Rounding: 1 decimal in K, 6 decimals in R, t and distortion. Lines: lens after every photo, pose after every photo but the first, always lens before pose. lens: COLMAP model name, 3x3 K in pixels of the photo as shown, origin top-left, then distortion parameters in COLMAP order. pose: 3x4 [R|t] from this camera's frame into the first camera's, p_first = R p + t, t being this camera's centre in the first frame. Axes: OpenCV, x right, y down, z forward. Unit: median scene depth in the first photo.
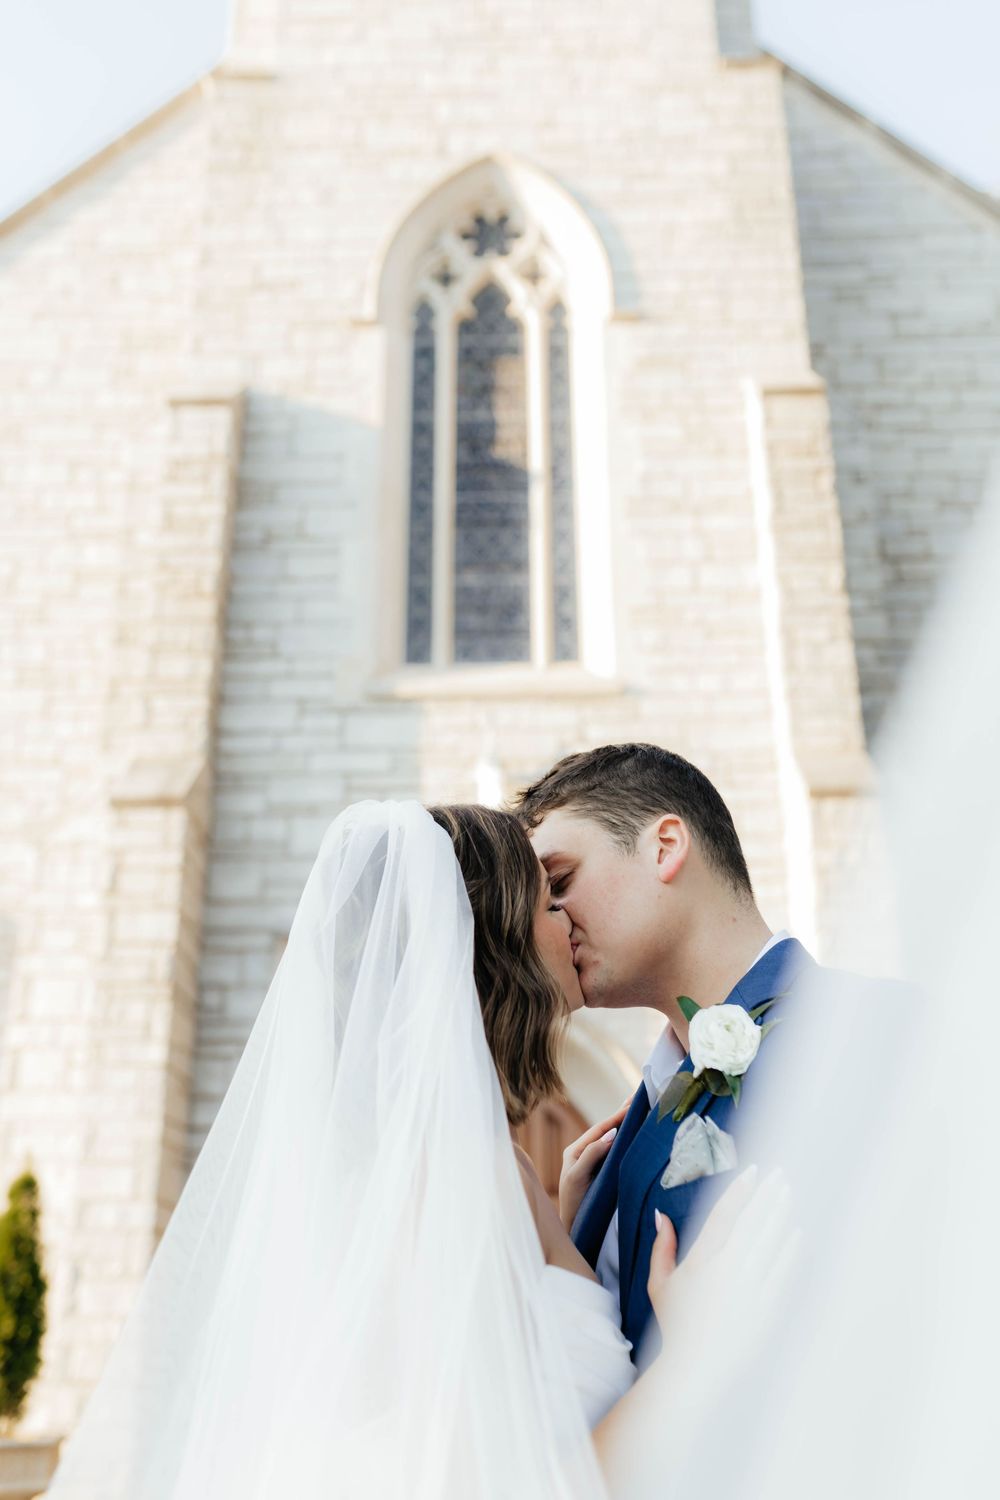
lens RADIAL K [[1420.3, 0, 500.0], [0, 1420.3, 750.0], [0, 0, 1]] dist [0.000311, 0.002239]
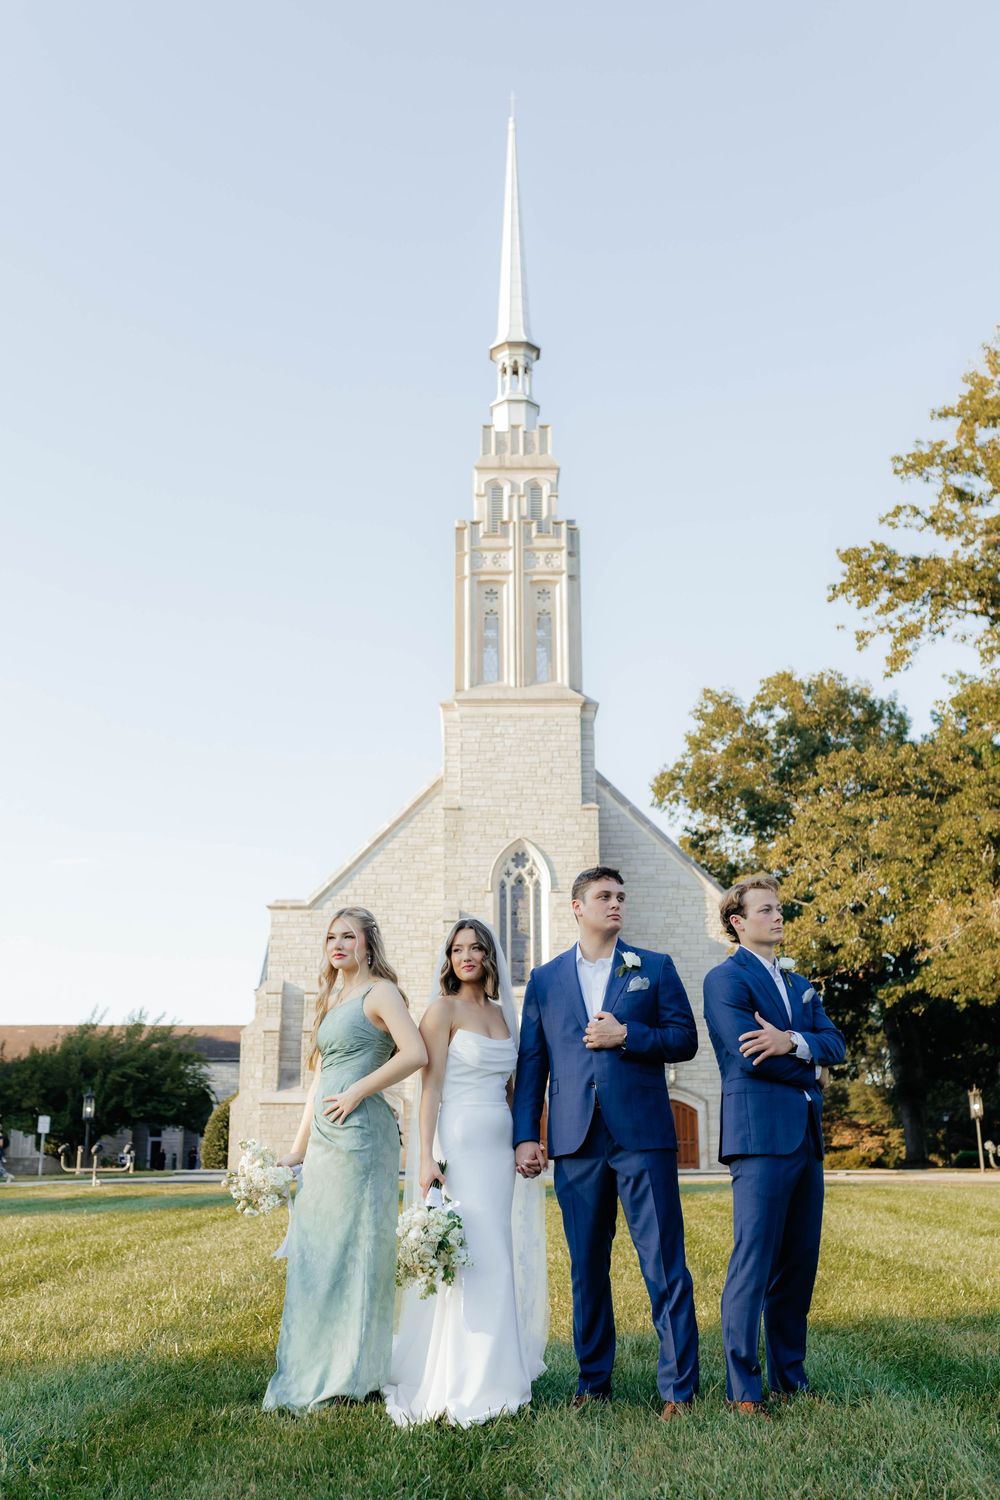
lens RADIAL K [[1464.3, 0, 444.8], [0, 1464.3, 795.8], [0, 0, 1]] dist [-0.002509, 0.001153]
pose [[0.999929, 0.011718, 0.001937, -0.216982], [-0.011875, 0.989269, 0.145624, -1.103661], [-0.000210, -0.145637, 0.989338, -2.845516]]
